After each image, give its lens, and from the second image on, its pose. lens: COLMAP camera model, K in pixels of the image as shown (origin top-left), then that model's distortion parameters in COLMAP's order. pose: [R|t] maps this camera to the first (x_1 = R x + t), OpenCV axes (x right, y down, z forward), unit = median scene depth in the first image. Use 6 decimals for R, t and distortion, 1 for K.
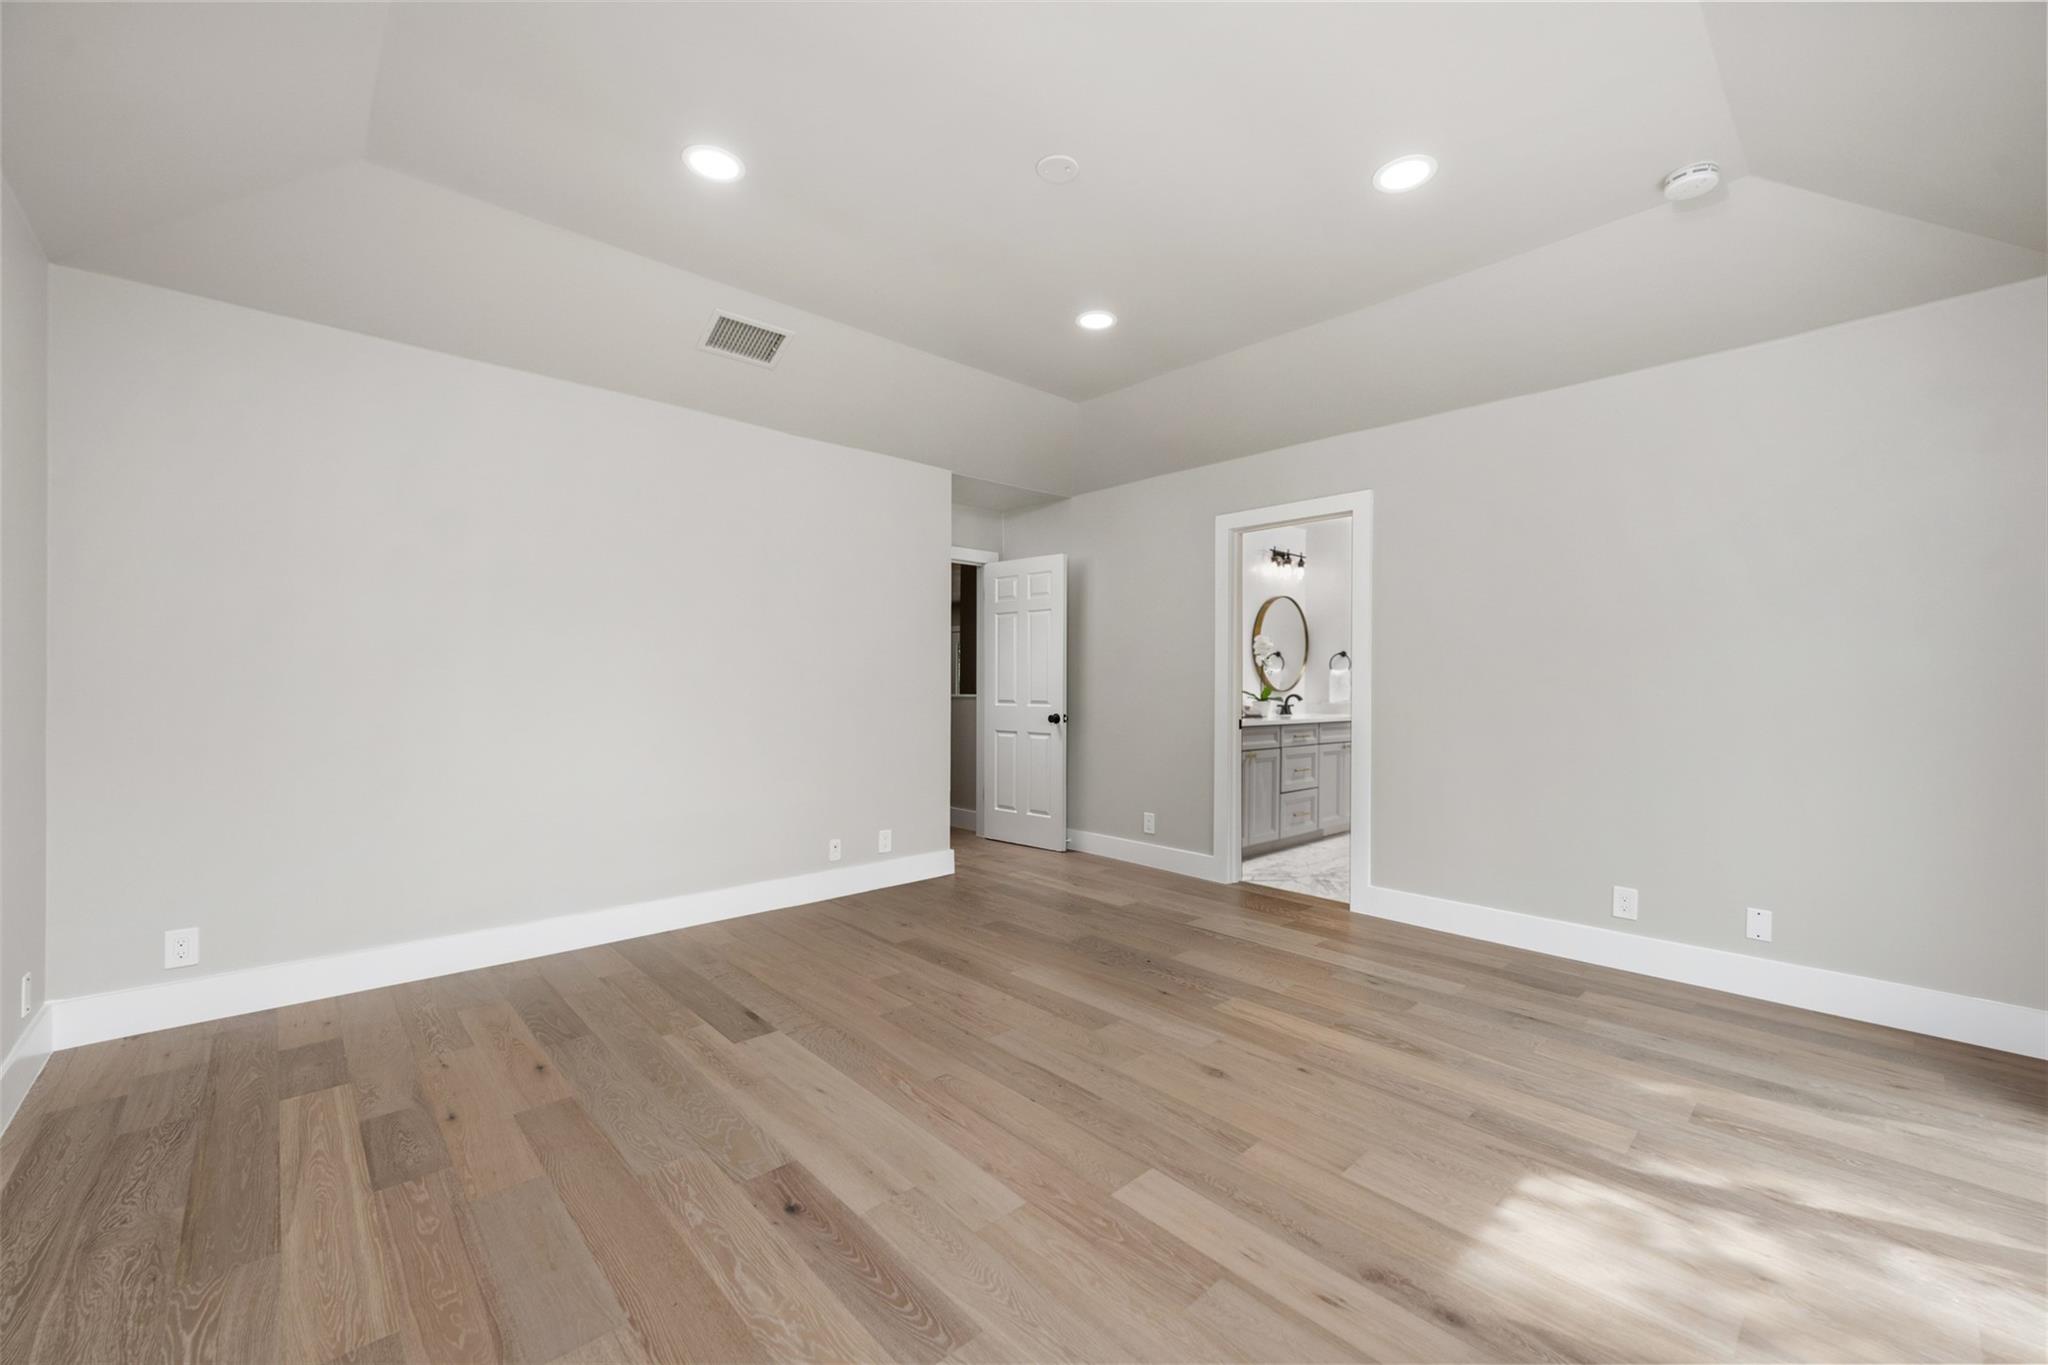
lens RADIAL K [[813.6, 0, 1024.0], [0, 813.6, 682.5], [0, 0, 1]] dist [0.002409, 0.000100]
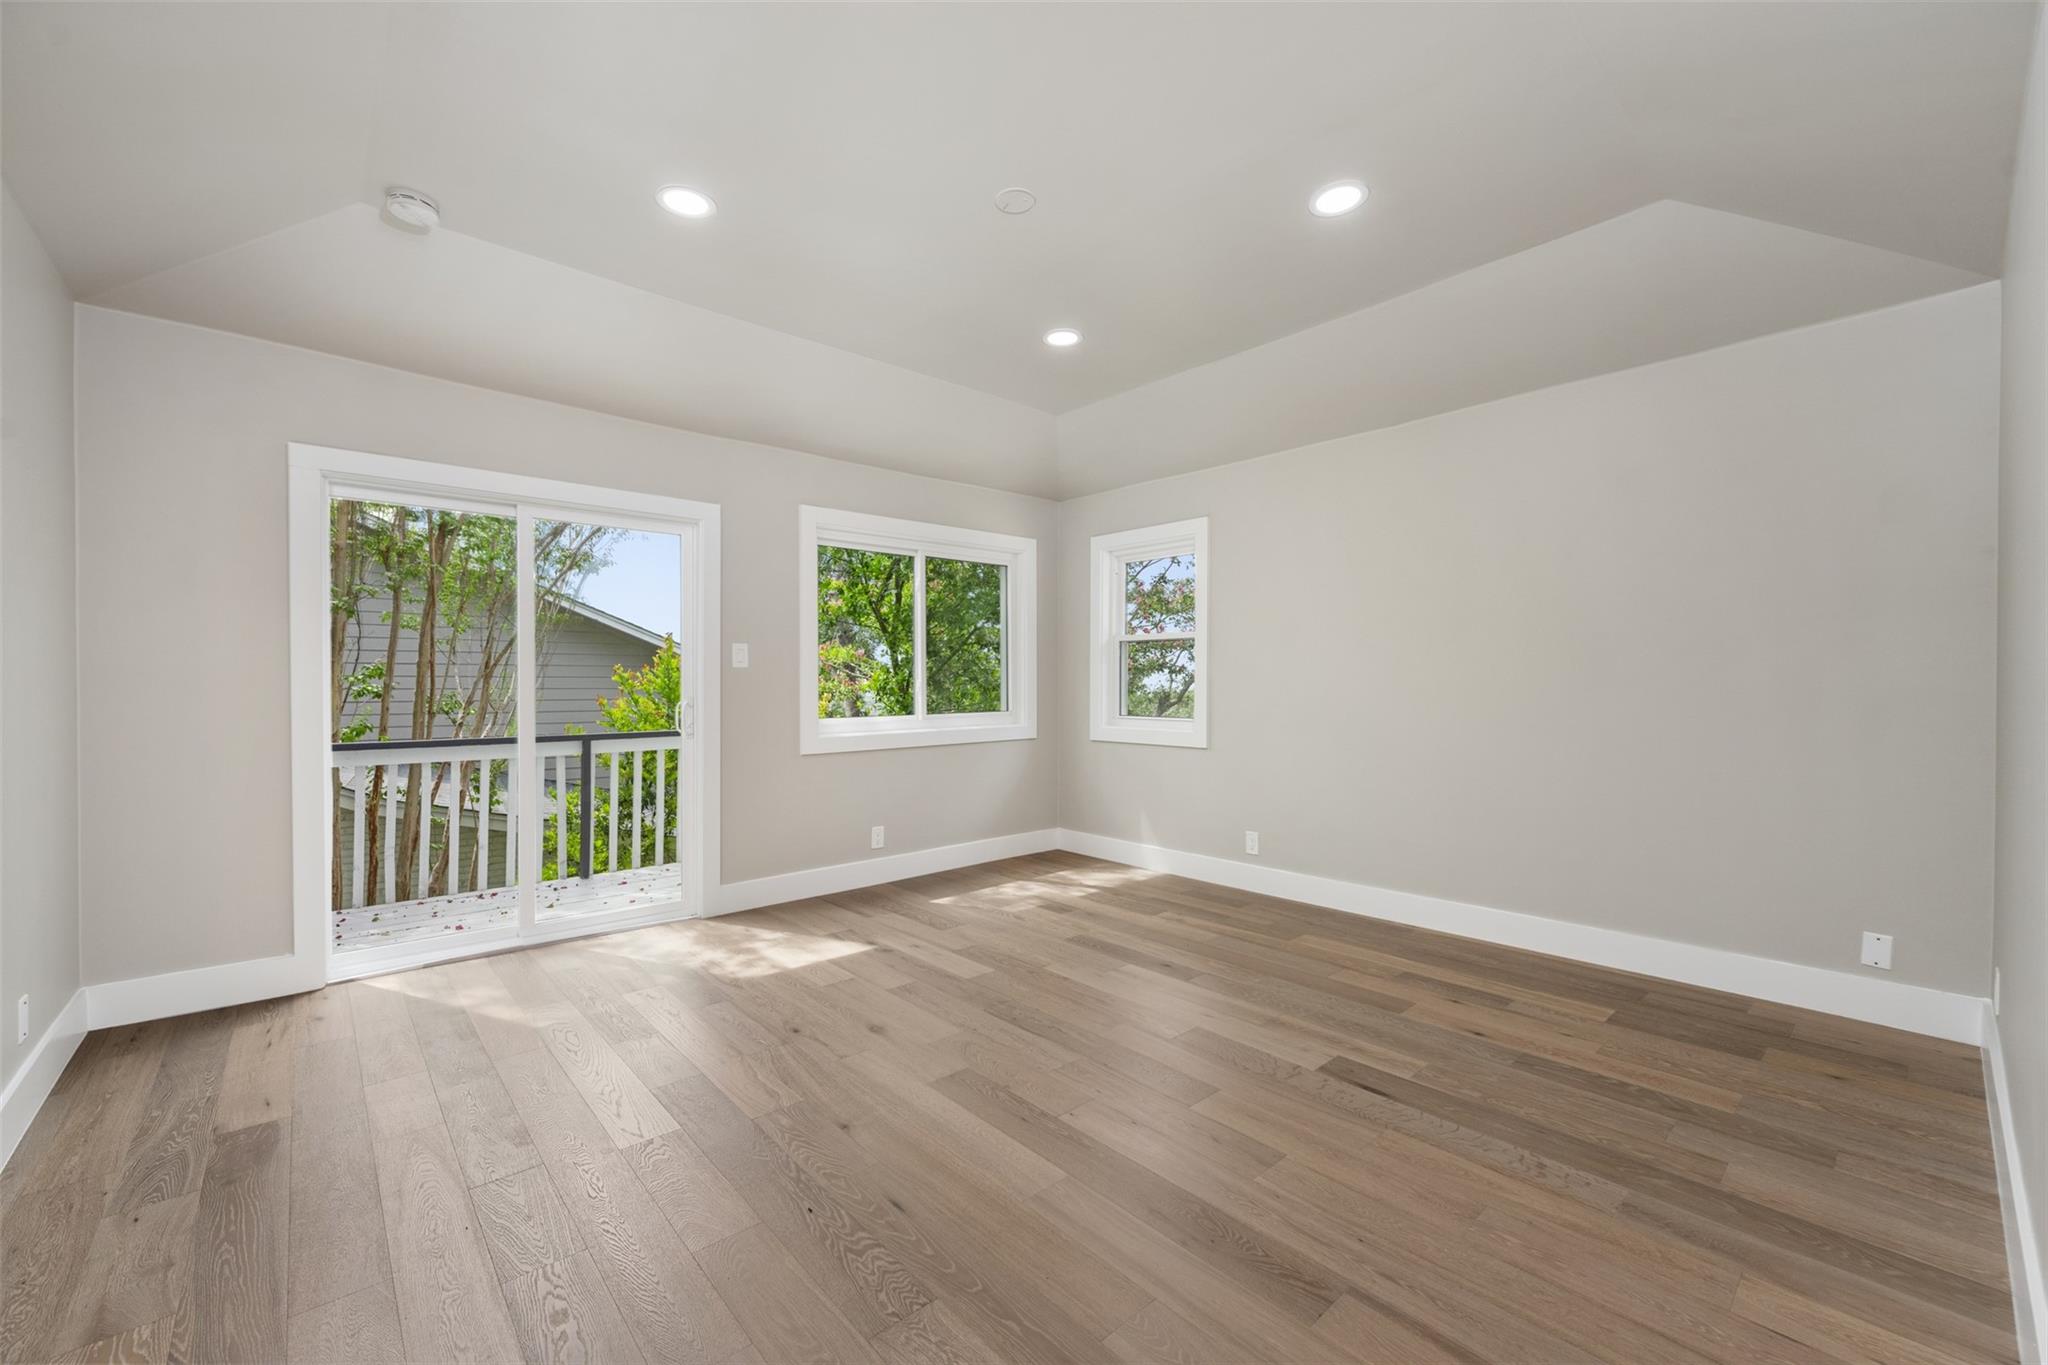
lens RADIAL K [[813.6, 0, 1024.0], [0, 813.6, 682.5], [0, 0, 1]] dist [0.002409, 0.000100]
pose [[-0.999728, -0.003516, 0.023051, 0.003860], [-0.003669, 0.999971, -0.006619, 0.001482], [-0.023027, -0.006702, -0.999712, 2.200389]]
